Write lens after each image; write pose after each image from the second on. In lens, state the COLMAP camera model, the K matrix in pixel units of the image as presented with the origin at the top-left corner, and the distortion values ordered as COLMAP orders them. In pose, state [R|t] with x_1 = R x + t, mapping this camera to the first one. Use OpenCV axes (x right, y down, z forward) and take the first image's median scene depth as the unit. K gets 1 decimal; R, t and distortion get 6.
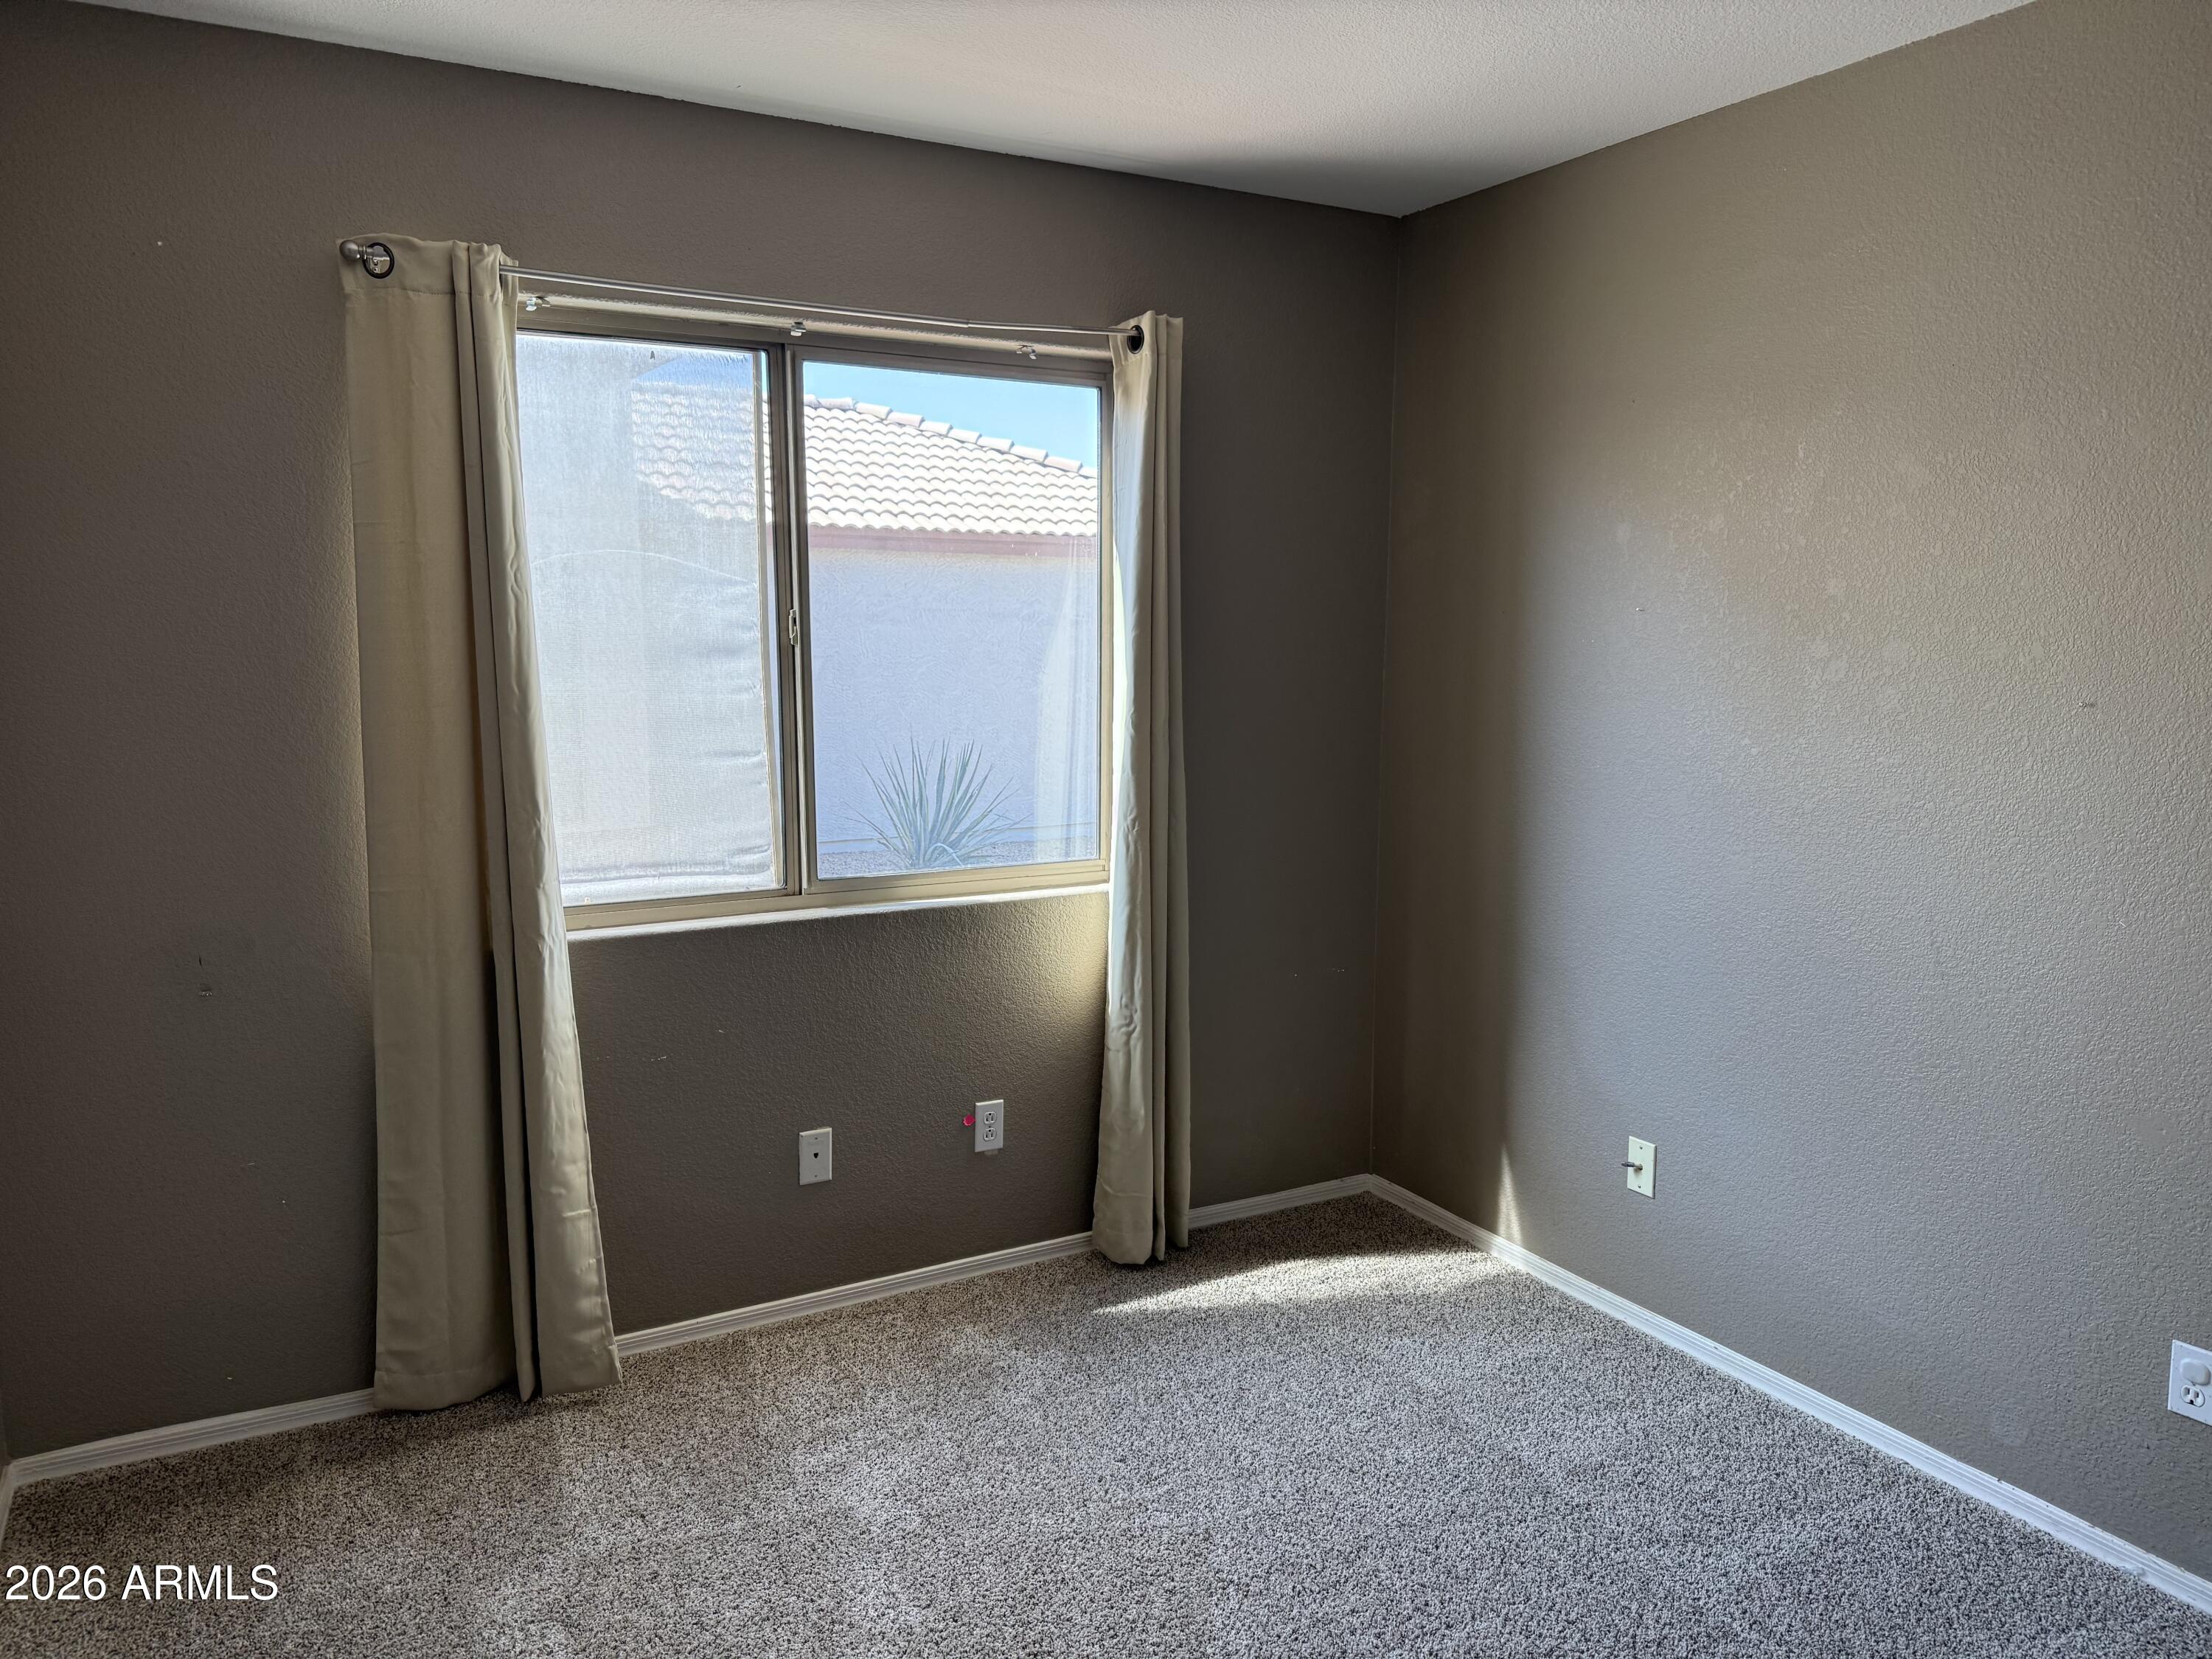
lens RADIAL K [[1548.4, 0, 1111.4], [0, 1548.4, 833.8], [0, 0, 1]] dist [0.039814, -0.003968]
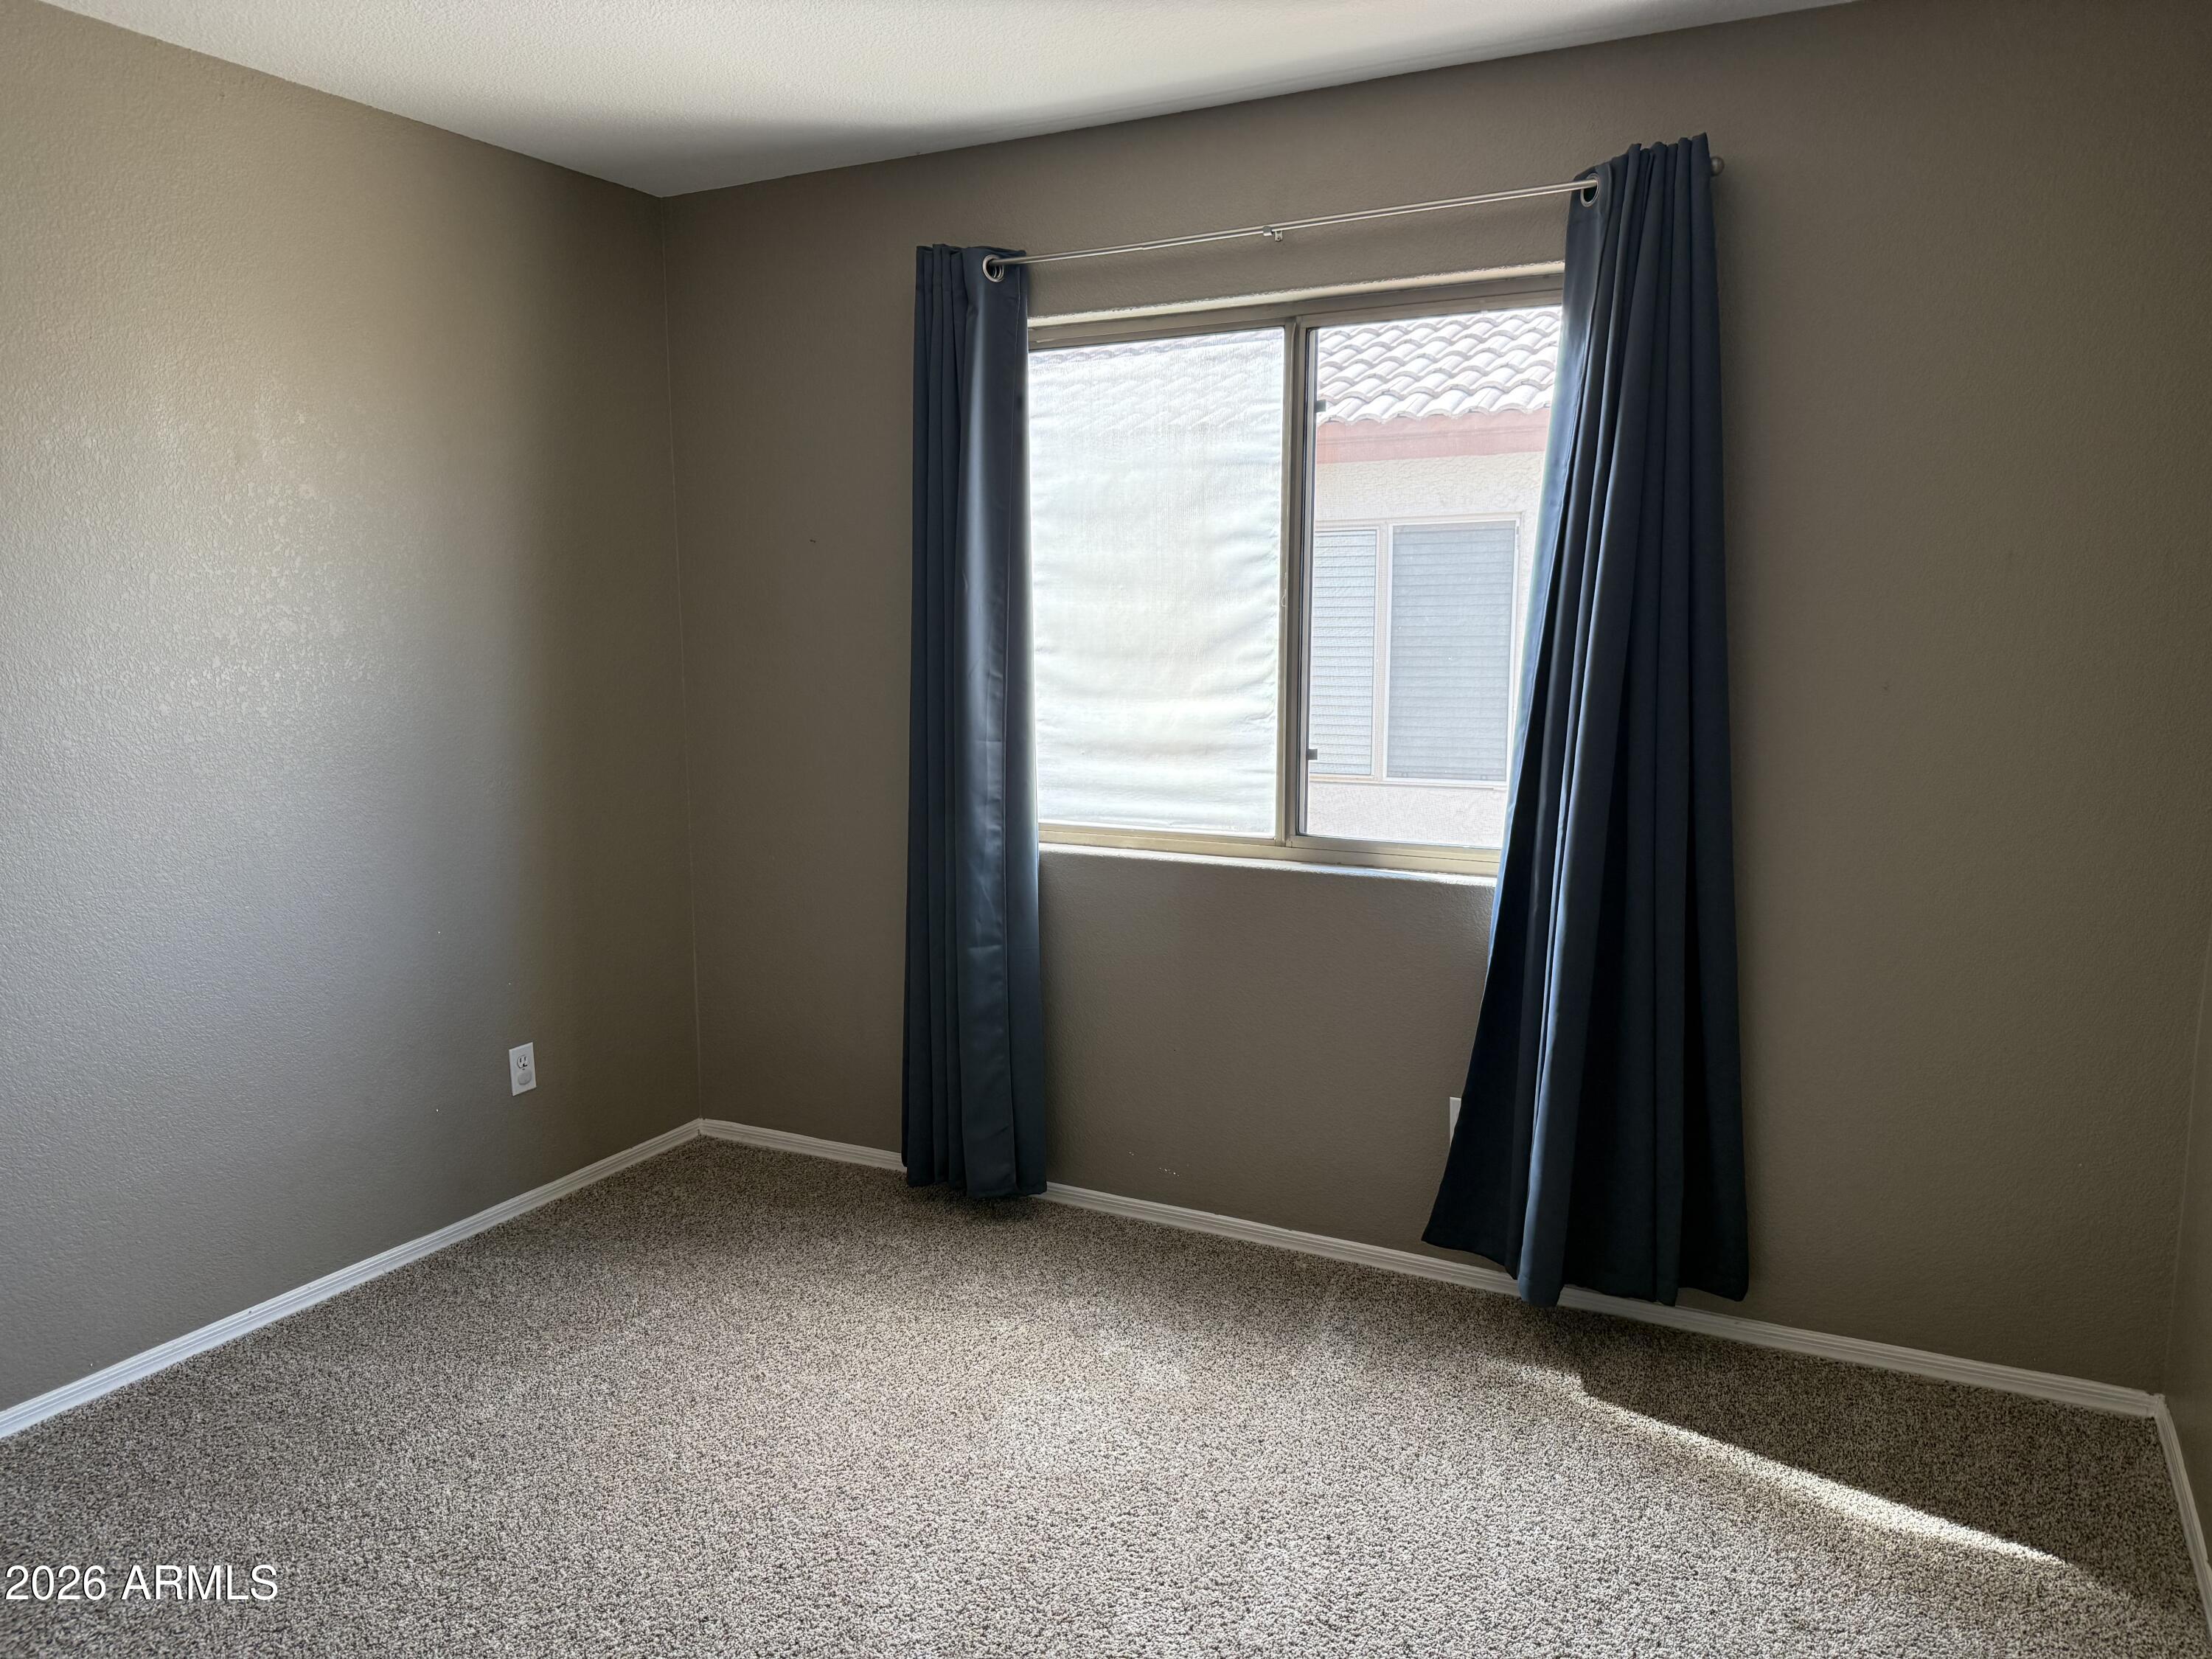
lens RADIAL K [[1548.4, 0, 1110.4], [0, 1548.4, 830.3], [0, 0, 1]] dist [0.039814, -0.003968]
pose [[0.550203, 0.115730, -0.826973, 0.593916], [-0.095535, 0.992571, 0.075343, -0.039321], [0.829548, 0.037551, 0.557171, 0.323247]]
